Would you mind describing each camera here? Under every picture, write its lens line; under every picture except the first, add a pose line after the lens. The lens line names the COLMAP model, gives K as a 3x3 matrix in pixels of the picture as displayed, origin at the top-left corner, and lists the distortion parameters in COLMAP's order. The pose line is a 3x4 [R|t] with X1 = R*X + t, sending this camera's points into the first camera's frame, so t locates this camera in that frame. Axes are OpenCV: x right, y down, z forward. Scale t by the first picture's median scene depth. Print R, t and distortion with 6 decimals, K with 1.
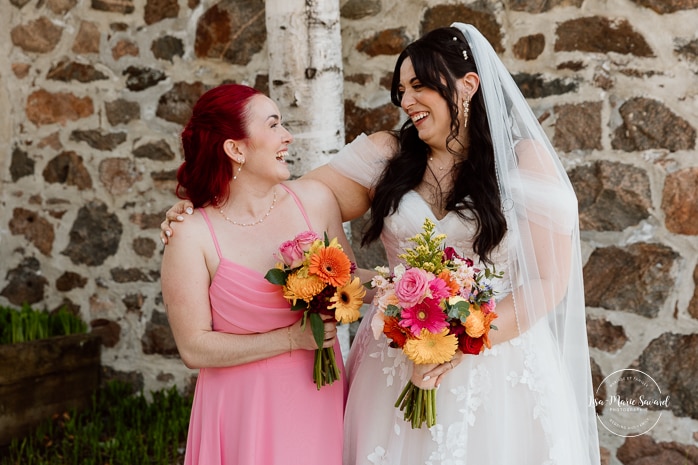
lens RADIAL K [[1137.9, 0, 371.5], [0, 1137.9, 235.6], [0, 0, 1]] dist [0.009007, 0.000000]
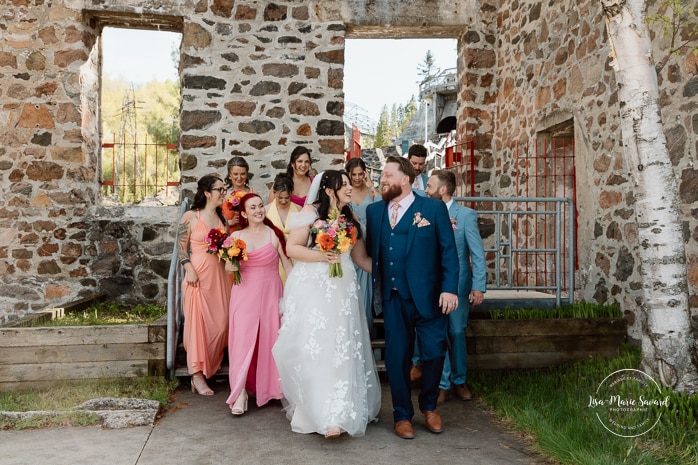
lens RADIAL K [[675.9, 0, 351.8], [0, 675.9, 233.3], [0, 0, 1]] dist [-0.000994, 0.000000]
pose [[0.576248, -0.049877, -0.815751, 0.437971], [-0.020724, 0.996923, -0.075594, 0.044039], [0.817012, 0.060466, 0.573442, -0.006982]]
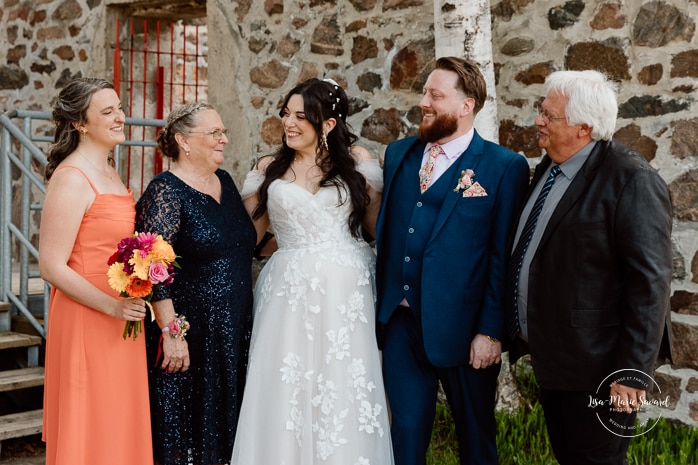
lens RADIAL K [[1133.1, 0, 374.4], [0, 1133.1, 210.9], [0, 0, 1]] dist [0.002250, 0.000000]
pose [[0.980204, -0.010667, -0.197700, 0.073273], [0.004430, 0.999479, -0.031960, 0.017584], [0.197938, 0.030452, 0.979741, -0.222994]]
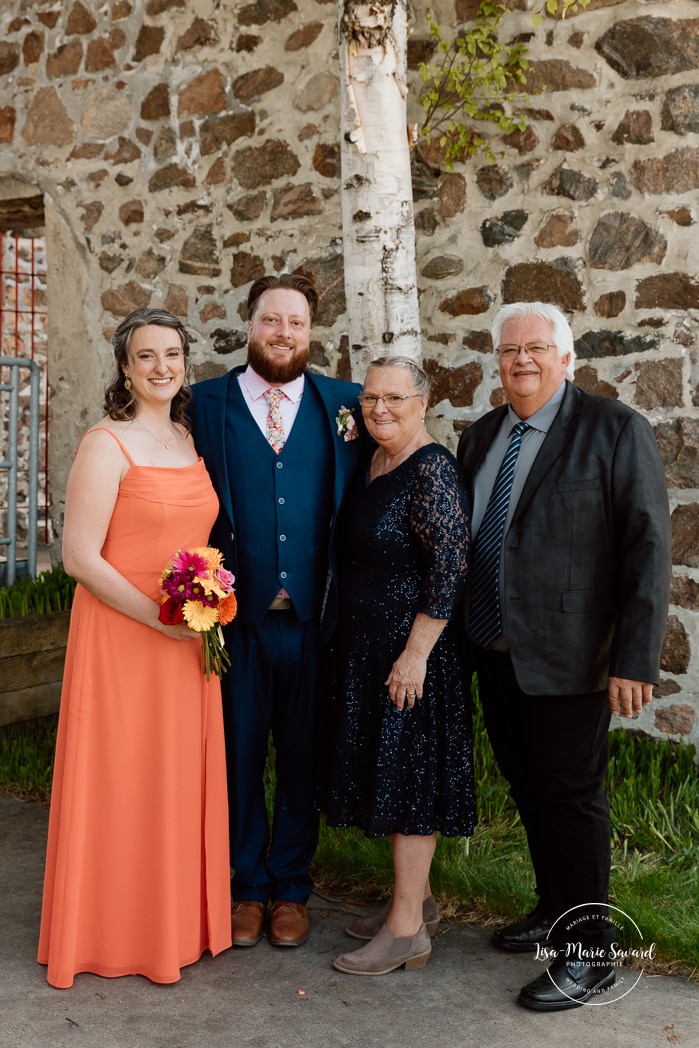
lens RADIAL K [[1323.3, 0, 342.8], [0, 1323.3, 507.4], [0, 0, 1]] dist [0.002658, 0.000000]
pose [[0.992913, -0.006825, -0.118646, 0.036224], [0.007304, 0.999967, 0.003603, 0.005100], [0.118618, -0.004444, 0.992930, -0.150699]]
